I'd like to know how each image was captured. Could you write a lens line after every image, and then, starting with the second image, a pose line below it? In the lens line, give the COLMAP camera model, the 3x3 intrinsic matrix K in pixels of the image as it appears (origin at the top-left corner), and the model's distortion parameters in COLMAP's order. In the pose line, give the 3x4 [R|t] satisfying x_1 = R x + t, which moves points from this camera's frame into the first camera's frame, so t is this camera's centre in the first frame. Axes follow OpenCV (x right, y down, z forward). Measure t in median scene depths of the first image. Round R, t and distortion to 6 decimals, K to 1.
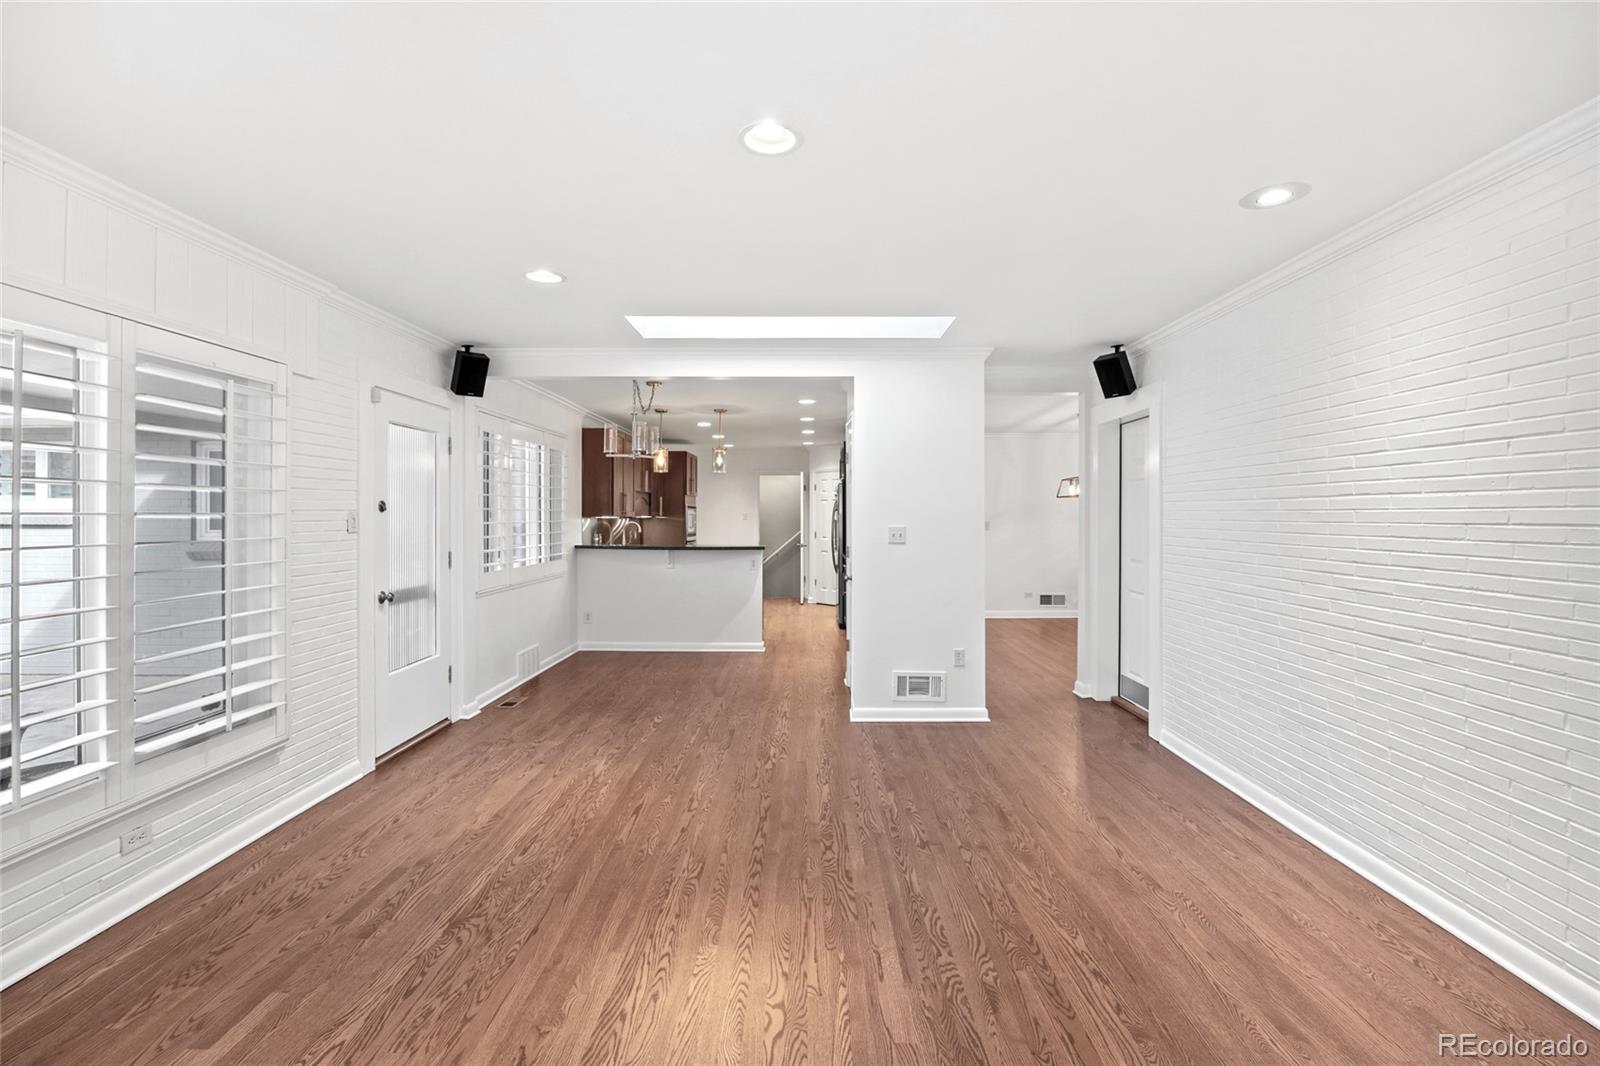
lens RADIAL K [[697.4, 0, 804.2], [0, 697.4, 520.2], [0, 0, 1]] dist [-0.002527, -0.000354]
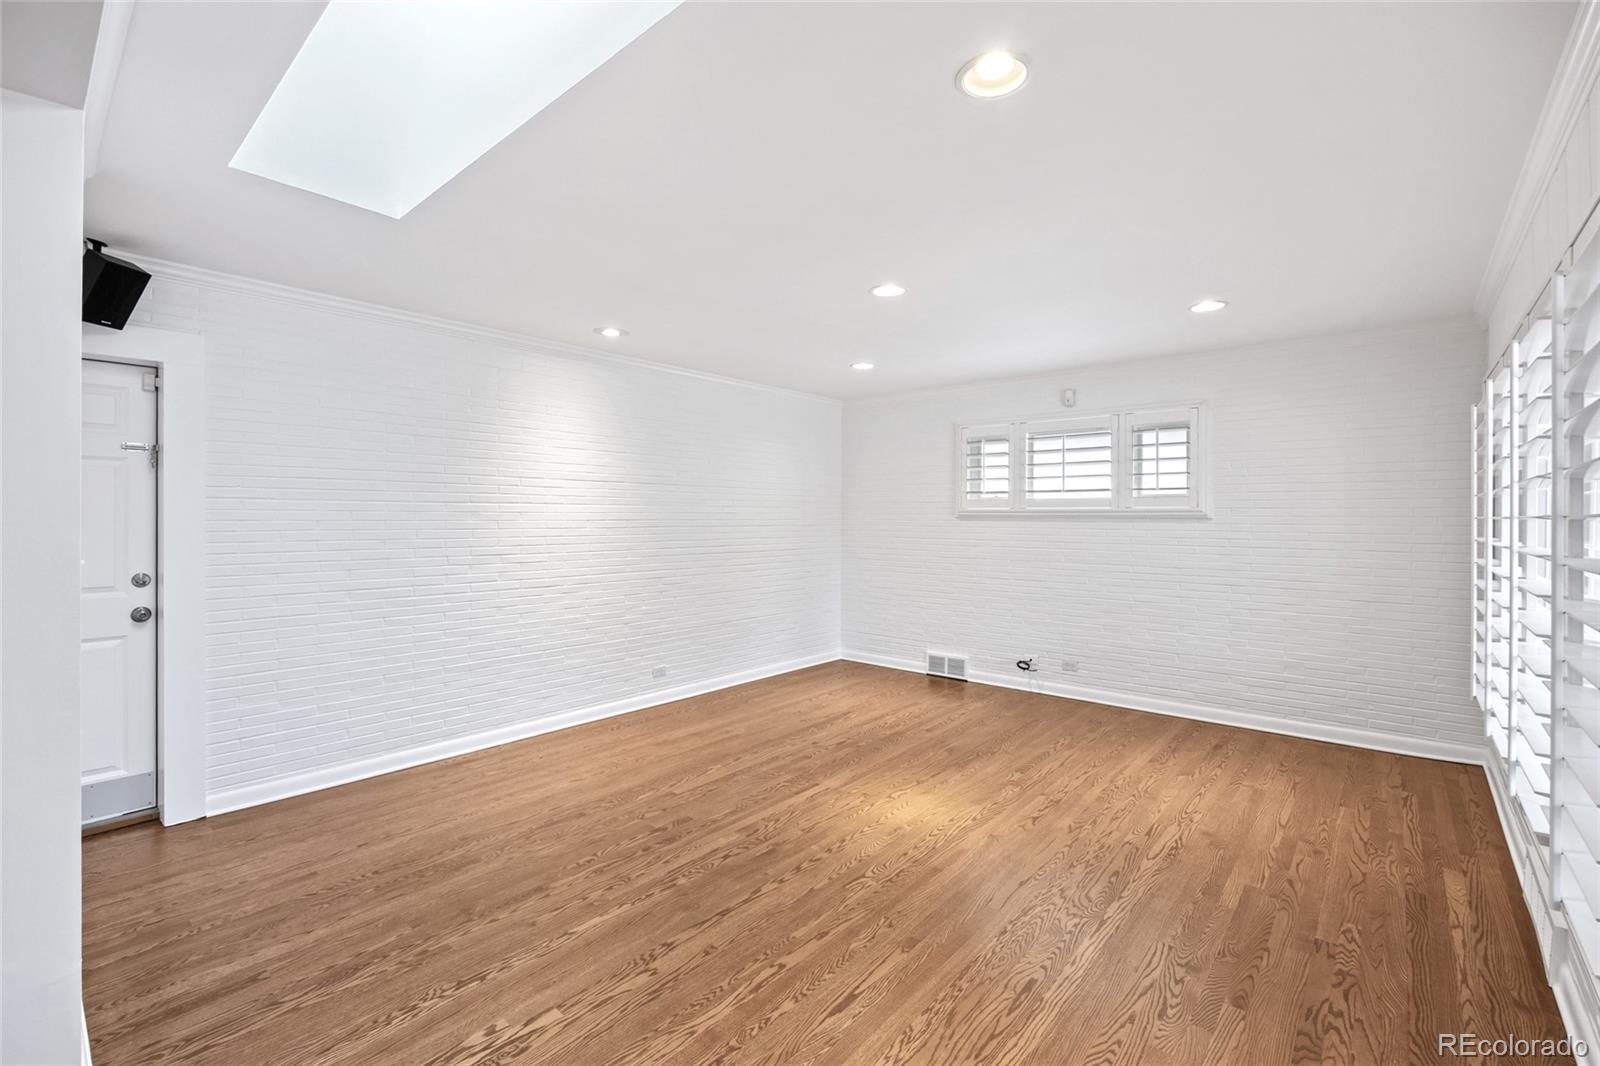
lens RADIAL K [[697.4, 0, 804.2], [0, 697.4, 520.2], [0, 0, 1]] dist [-0.002527, -0.000354]
pose [[-0.761494, -0.002779, 0.648166, -0.818307], [0.003510, 0.999958, 0.008412, -0.009628], [-0.648163, 0.008681, -0.761453, 2.011801]]
